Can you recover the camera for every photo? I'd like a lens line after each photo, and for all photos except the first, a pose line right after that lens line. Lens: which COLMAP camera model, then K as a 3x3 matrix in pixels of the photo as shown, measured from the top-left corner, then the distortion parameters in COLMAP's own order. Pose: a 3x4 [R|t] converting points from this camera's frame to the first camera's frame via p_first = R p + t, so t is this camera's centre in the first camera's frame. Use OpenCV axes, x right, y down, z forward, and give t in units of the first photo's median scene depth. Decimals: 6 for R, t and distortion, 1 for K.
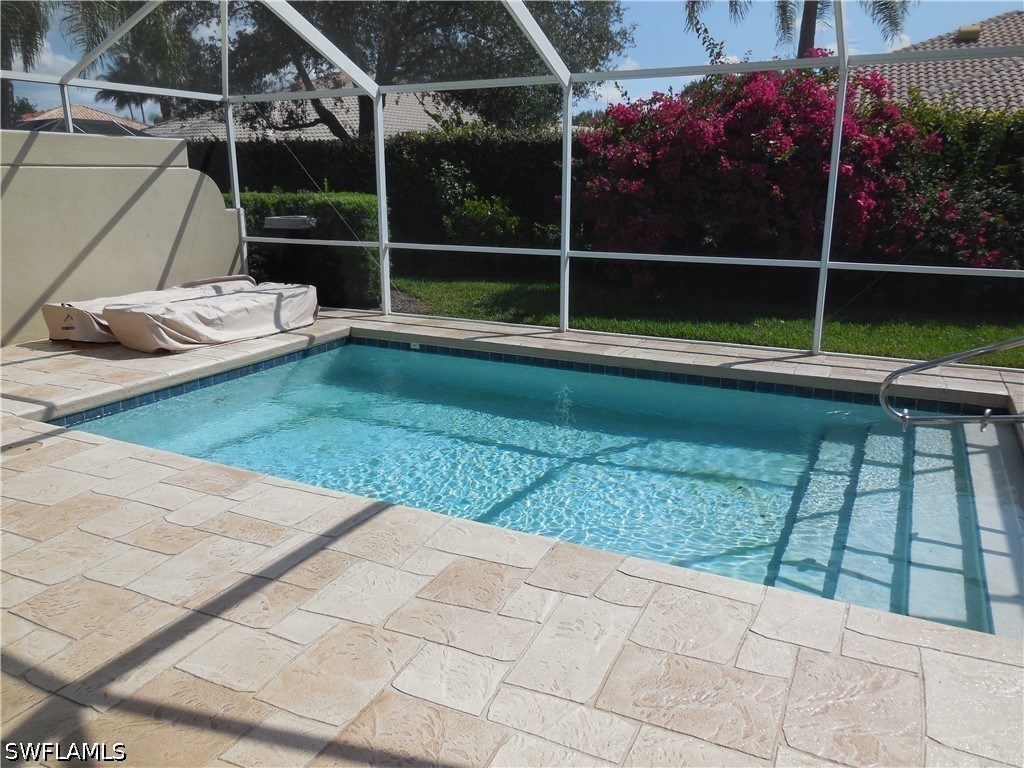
lens RADIAL K [[777.6, 0, 513.9], [0, 777.6, 379.0], [0, 0, 1]] dist [-0.003433, -0.001841]
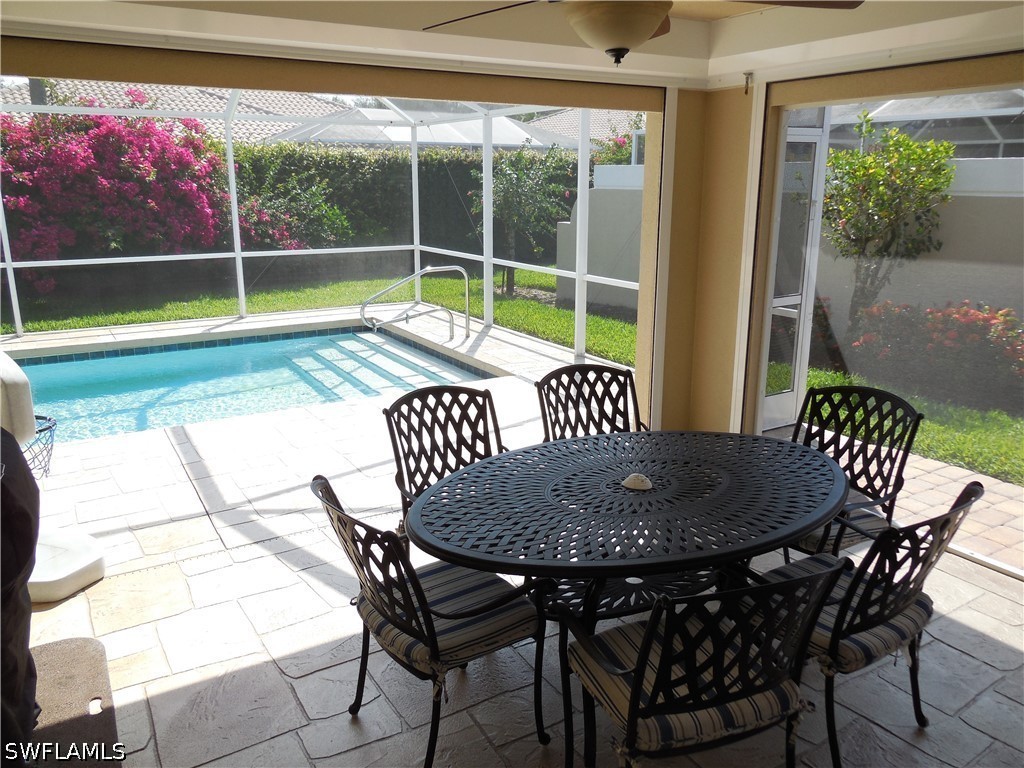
lens RADIAL K [[777.6, 0, 513.9], [0, 777.6, 379.0], [0, 0, 1]] dist [-0.003433, -0.001841]
pose [[0.521353, -0.205889, 0.828131, -0.462651], [0.211502, 0.971354, 0.108345, 0.023085], [-0.826715, 0.118665, 0.549964, -0.151602]]
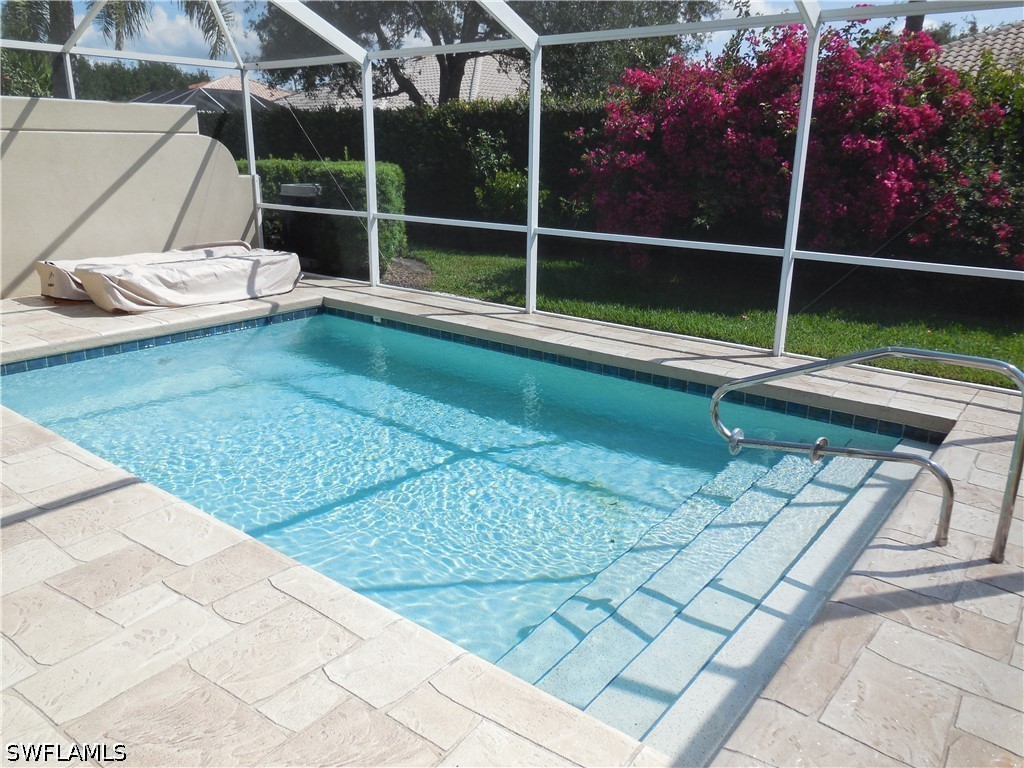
lens RADIAL K [[777.6, 0, 513.9], [0, 777.6, 379.0], [0, 0, 1]] dist [-0.003433, -0.001841]
pose [[0.979876, 0.070643, -0.186686, 0.216951], [-0.064154, 0.997115, 0.040580, -0.017353], [0.189014, -0.027787, 0.981581, 0.060871]]
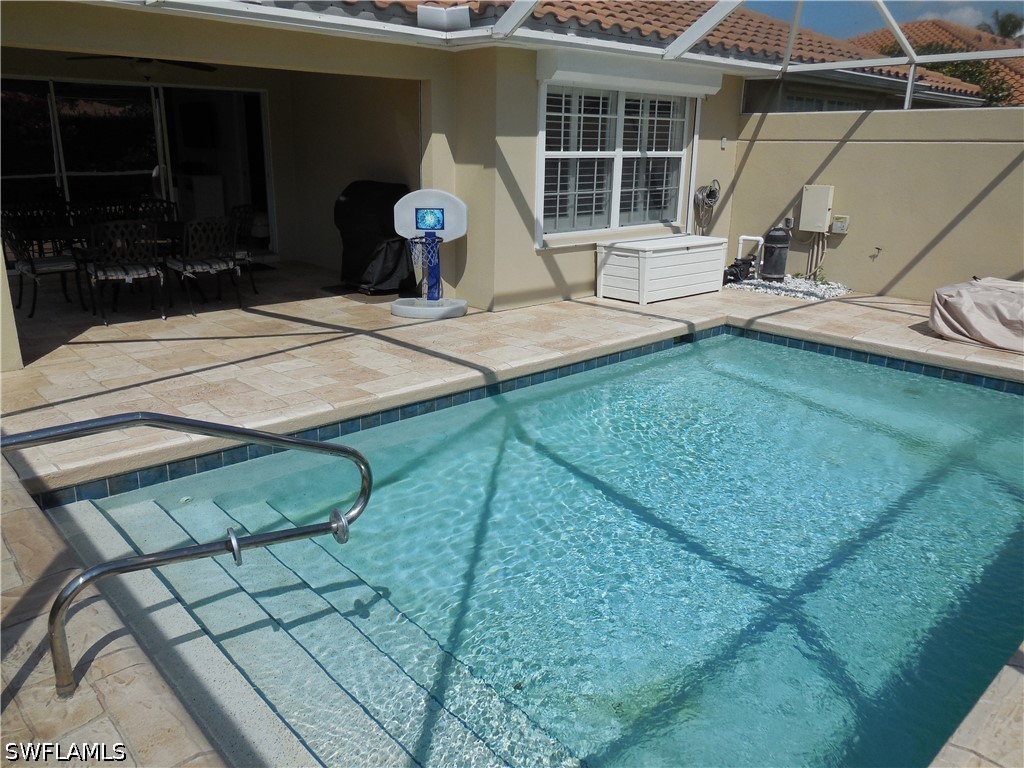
lens RADIAL K [[794.6, 0, 510.5], [0, 794.6, 407.2], [0, 0, 1]] dist [0.002363, 0.000018]
pose [[-0.368954, 0.287172, -0.883971, 0.521675], [-0.248519, 0.885963, 0.391547, -0.168789], [0.895607, 0.364146, -0.255512, 0.658912]]
